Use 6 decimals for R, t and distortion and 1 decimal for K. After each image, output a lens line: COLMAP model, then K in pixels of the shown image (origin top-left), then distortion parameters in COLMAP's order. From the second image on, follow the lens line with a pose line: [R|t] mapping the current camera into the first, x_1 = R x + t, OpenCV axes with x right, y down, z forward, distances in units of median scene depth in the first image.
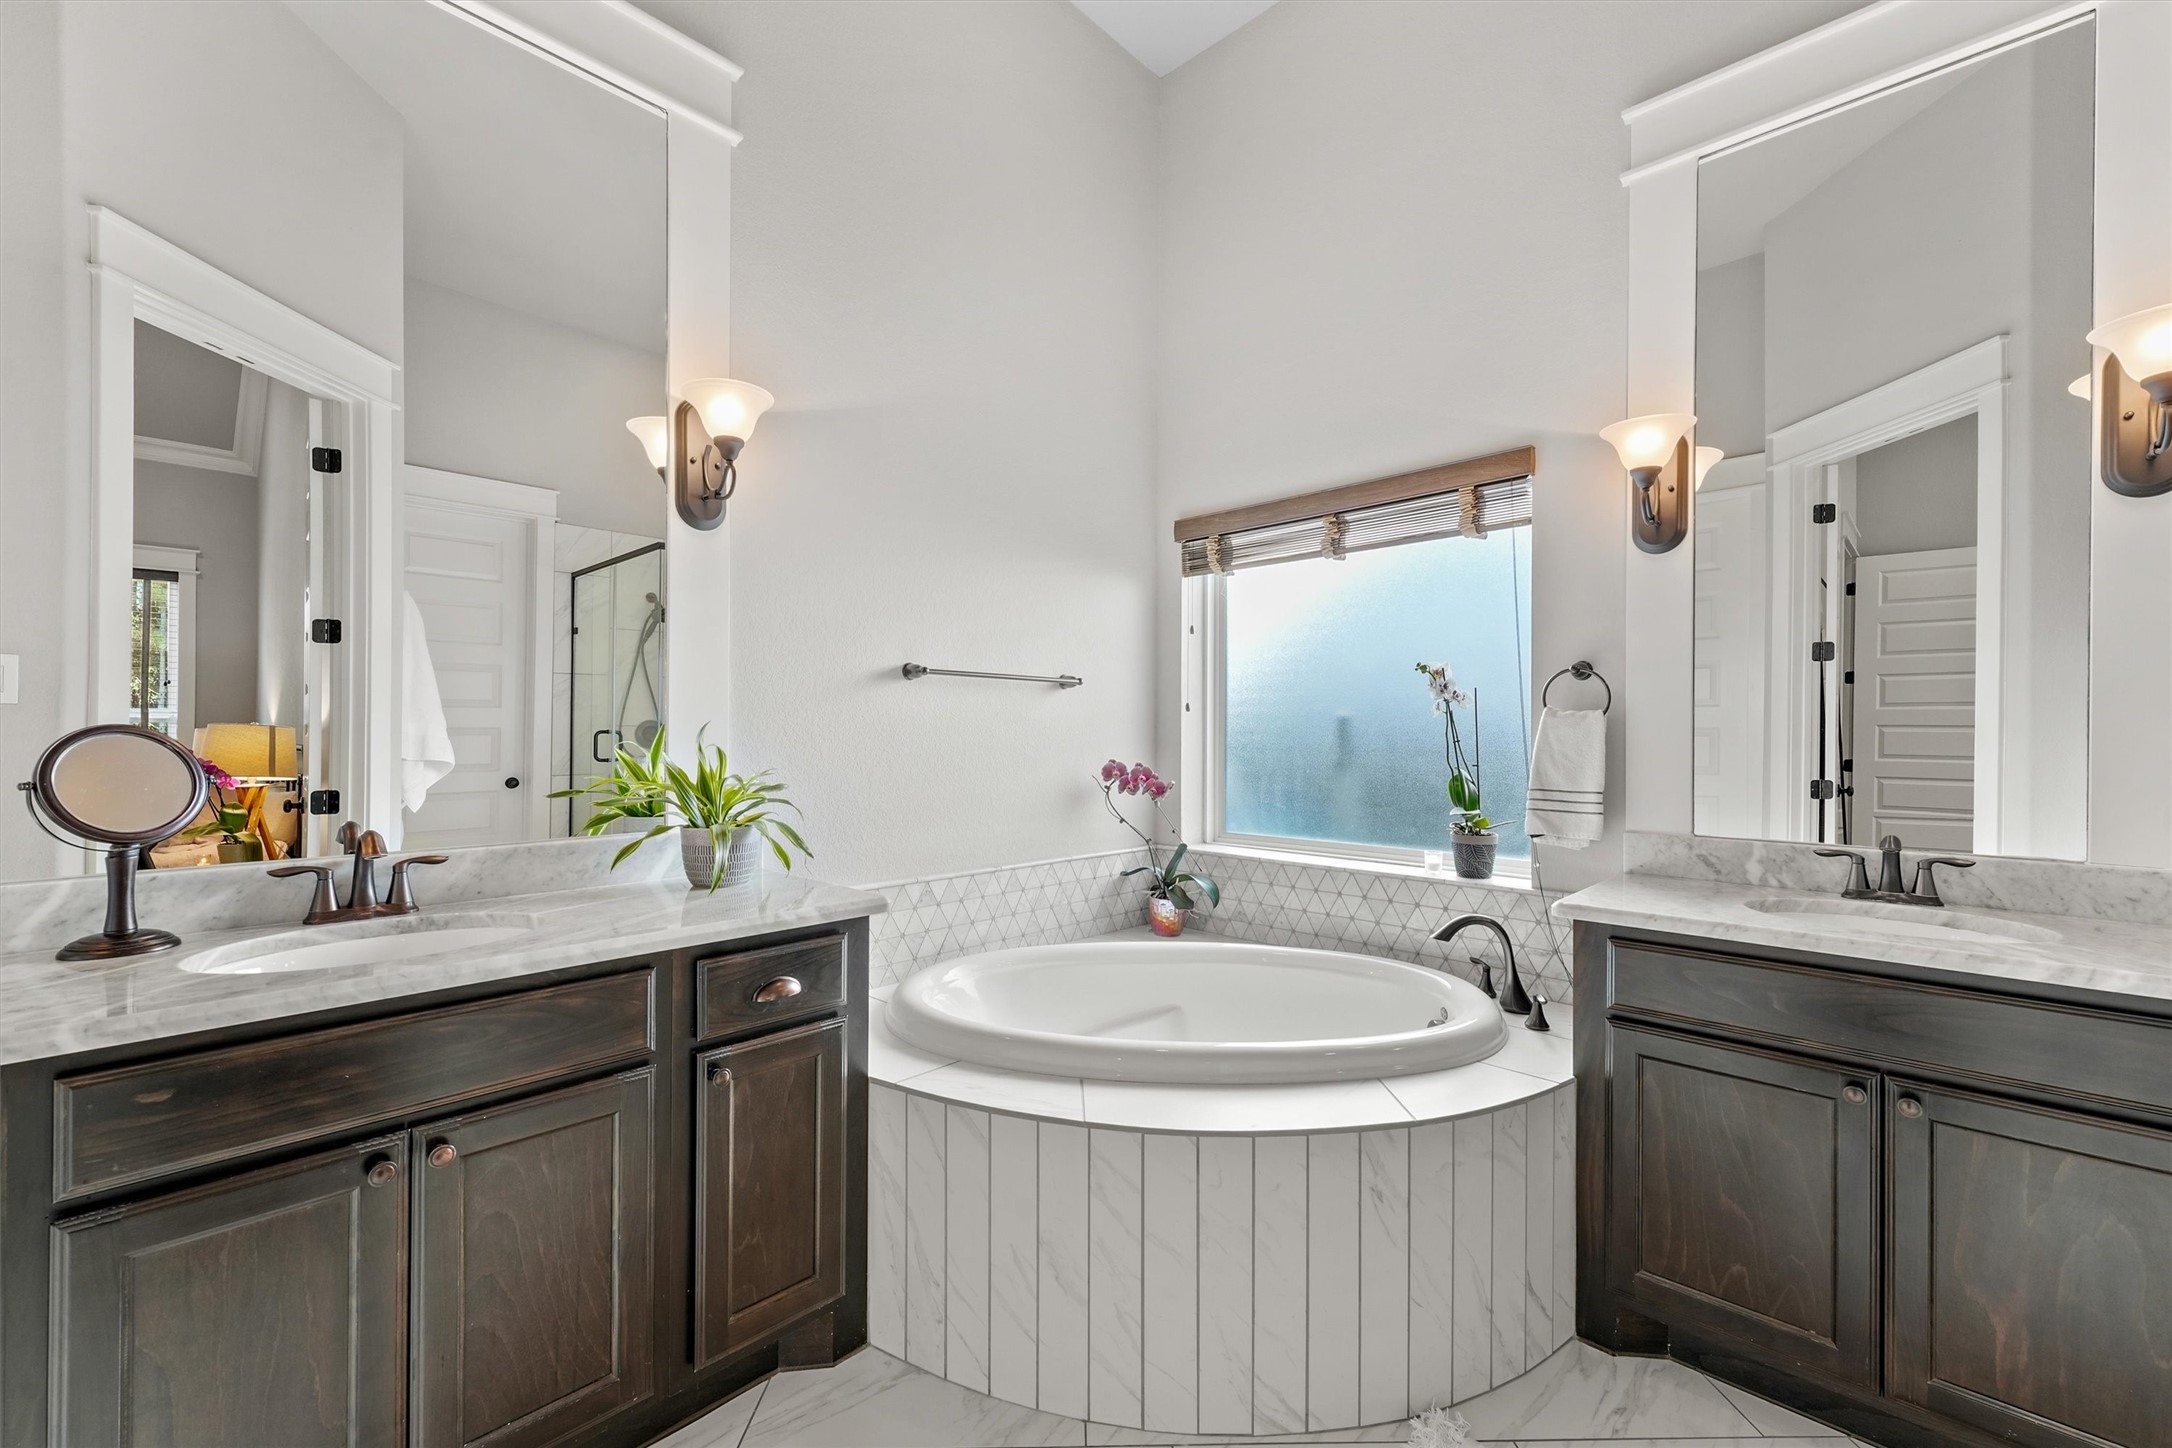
lens RADIAL K [[893.2, 0, 1090.2], [0, 893.2, 725.7], [0, 0, 1]] dist [-0.022278, 0.002181]
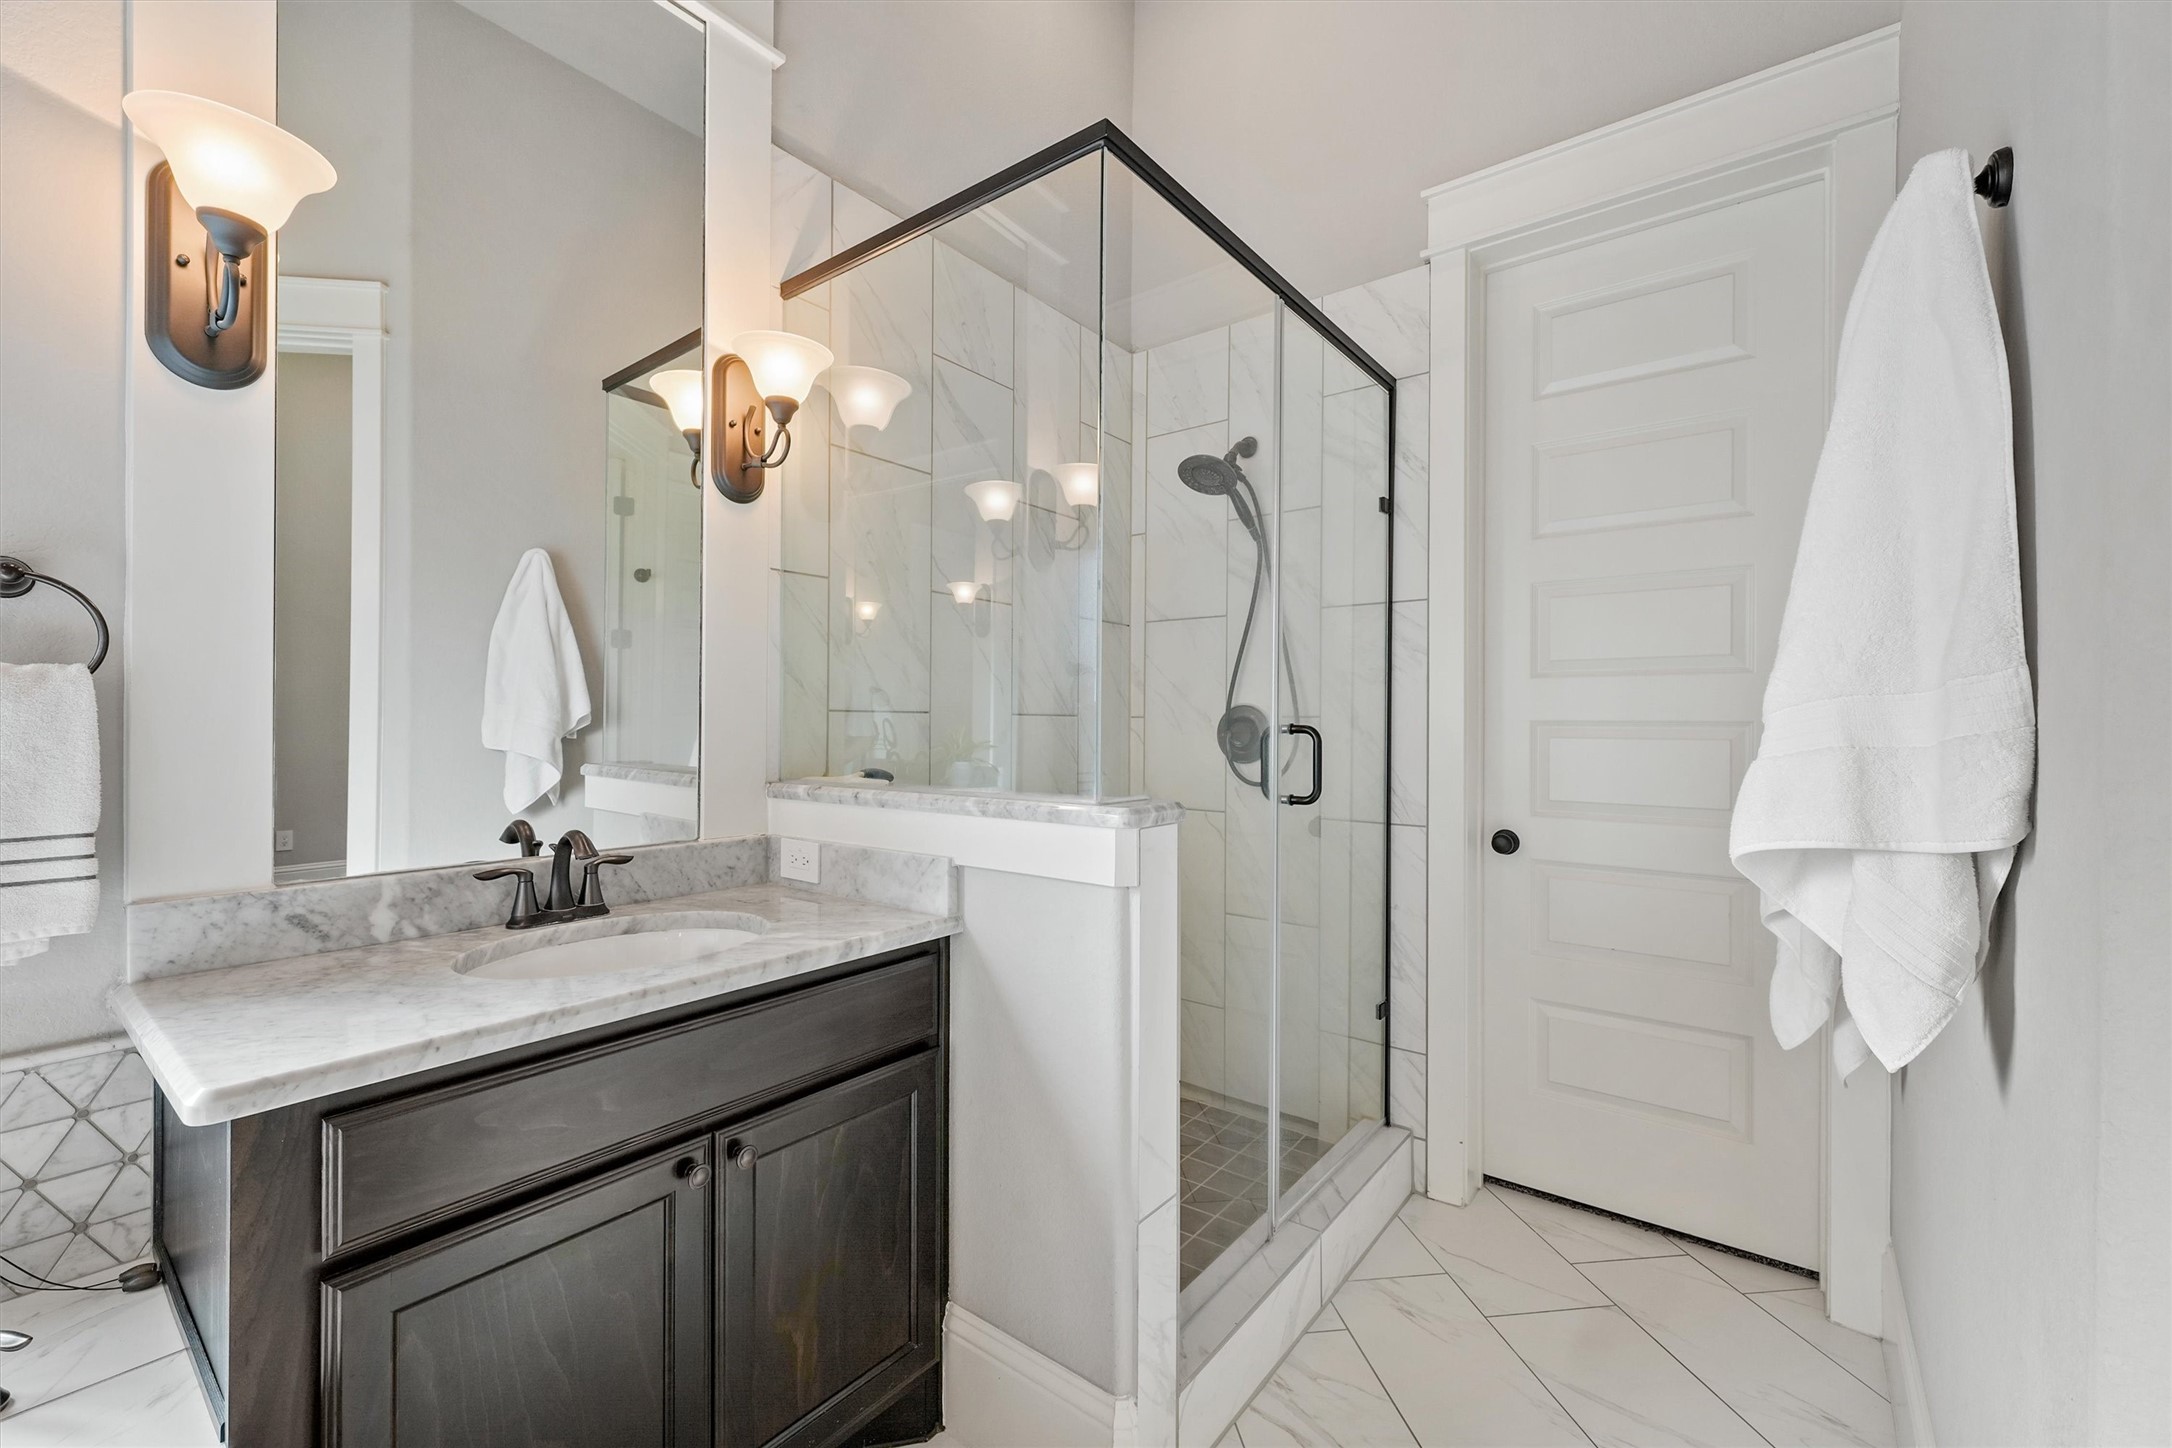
lens RADIAL K [[893.2, 0, 1089.0], [0, 893.2, 718.7], [0, 0, 1]] dist [-0.022278, 0.002181]
pose [[-0.137966, -0.003196, 0.990432, 0.029672], [-0.011177, 0.999936, 0.001670, 0.005901], [-0.990374, -0.010839, -0.137993, 0.571040]]
